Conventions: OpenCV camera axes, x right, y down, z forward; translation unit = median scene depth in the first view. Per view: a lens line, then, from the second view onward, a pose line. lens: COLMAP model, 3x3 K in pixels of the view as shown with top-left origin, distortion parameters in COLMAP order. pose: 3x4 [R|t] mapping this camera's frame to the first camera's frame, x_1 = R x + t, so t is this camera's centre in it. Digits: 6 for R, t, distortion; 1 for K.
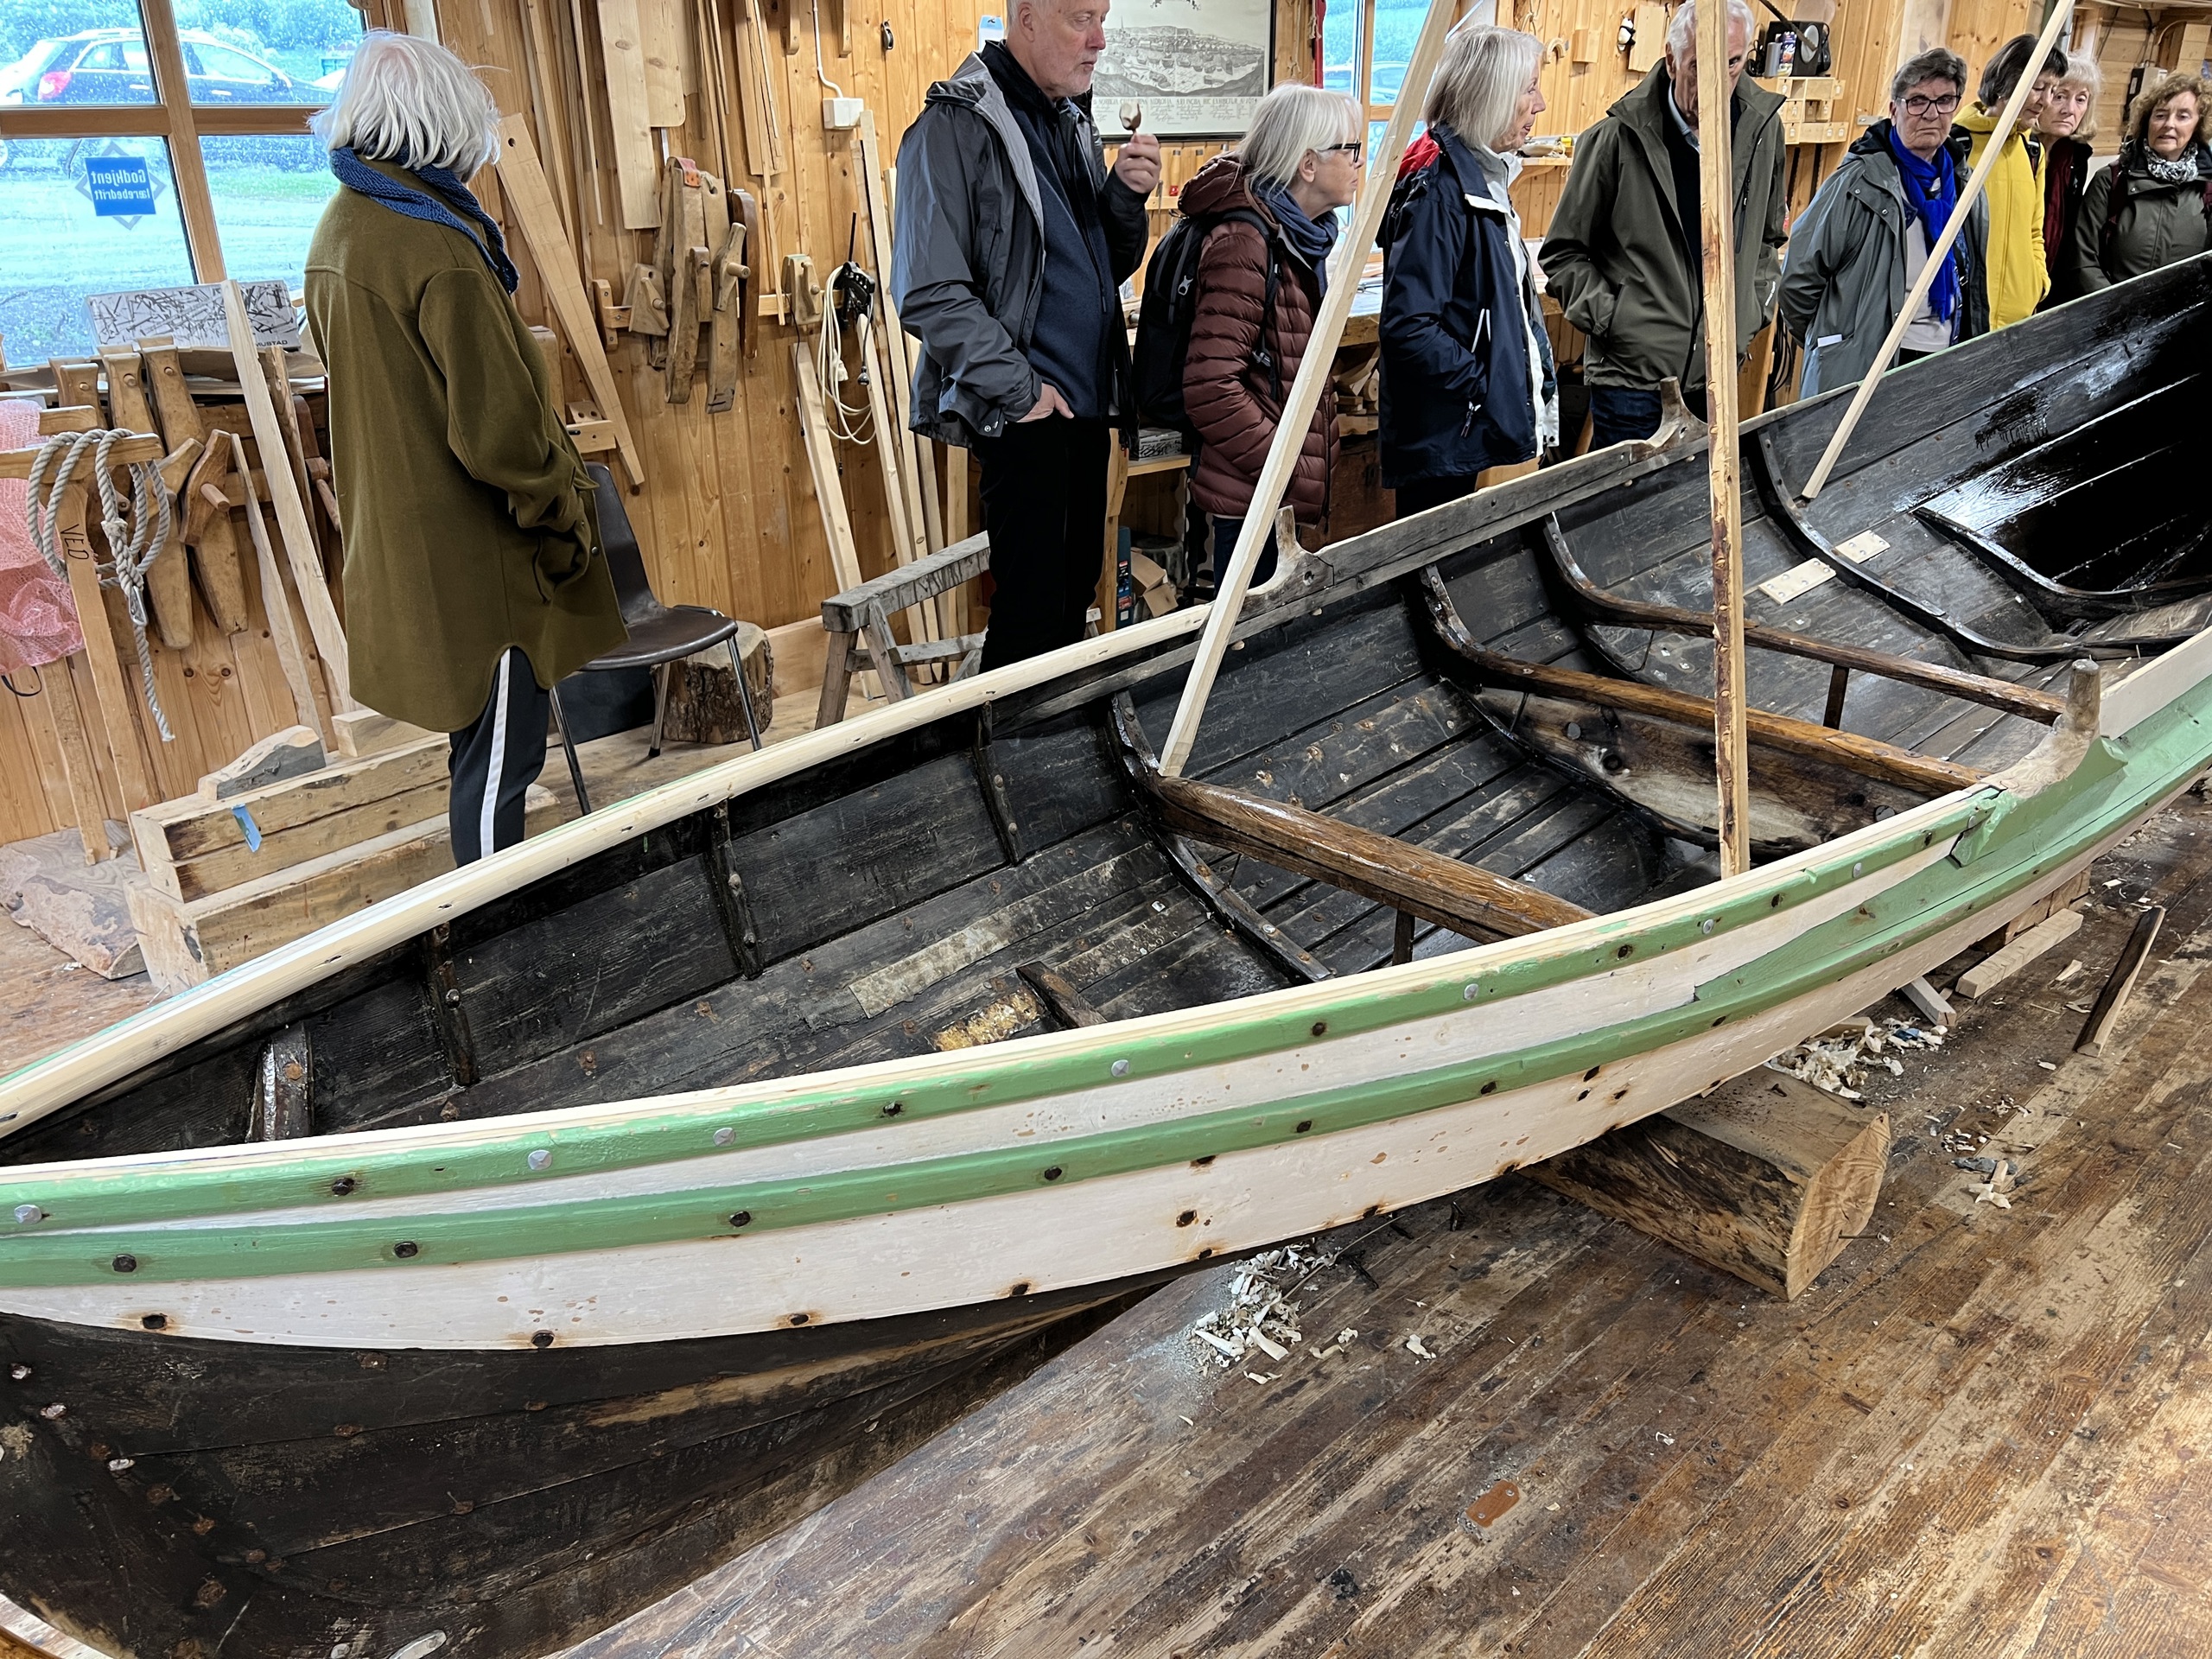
lens RADIAL K [[1619.2, 0, 1097.5], [0, 1619.2, 839.0], [0, 0, 1]] dist [0.030242, -0.038980]
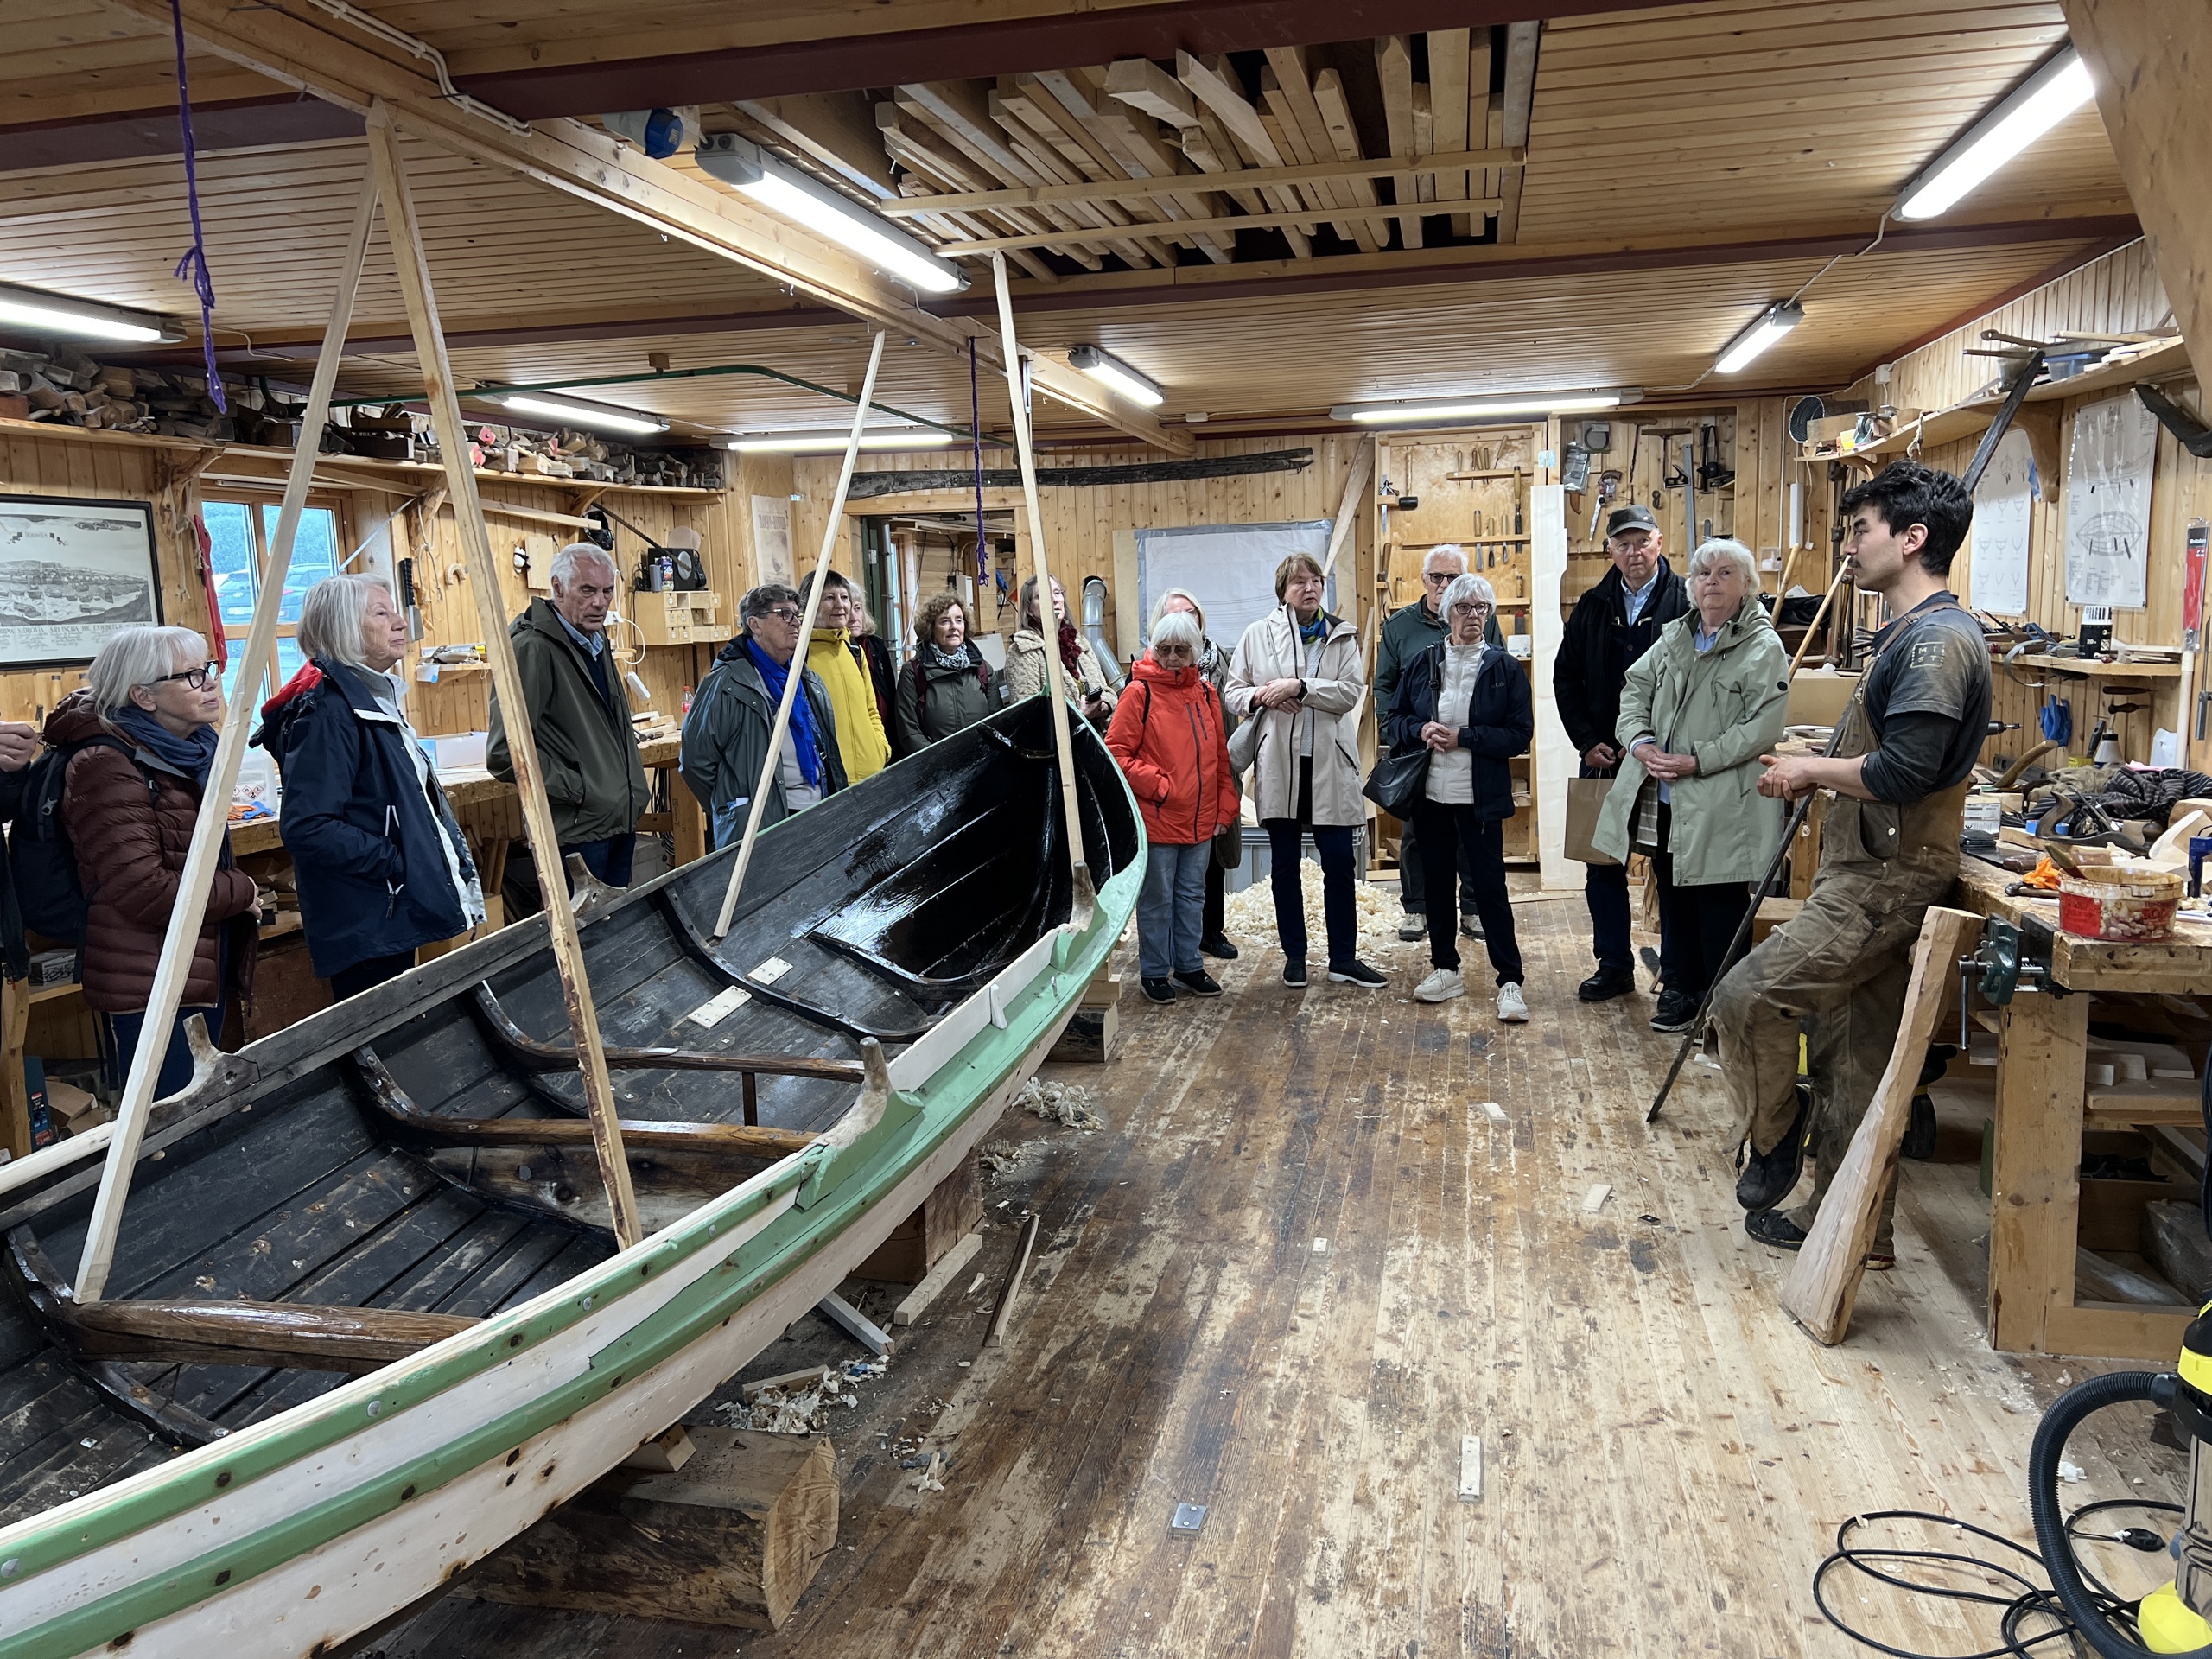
lens RADIAL K [[1619.2, 0, 1097.5], [0, 1619.2, 839.0], [0, 0, 1]] dist [0.030242, -0.038980]
pose [[0.827044, -0.091045, 0.554715, 0.025162], [0.237939, 0.950737, -0.198706, 0.030593], [-0.509297, 0.296327, 0.807964, -0.156778]]
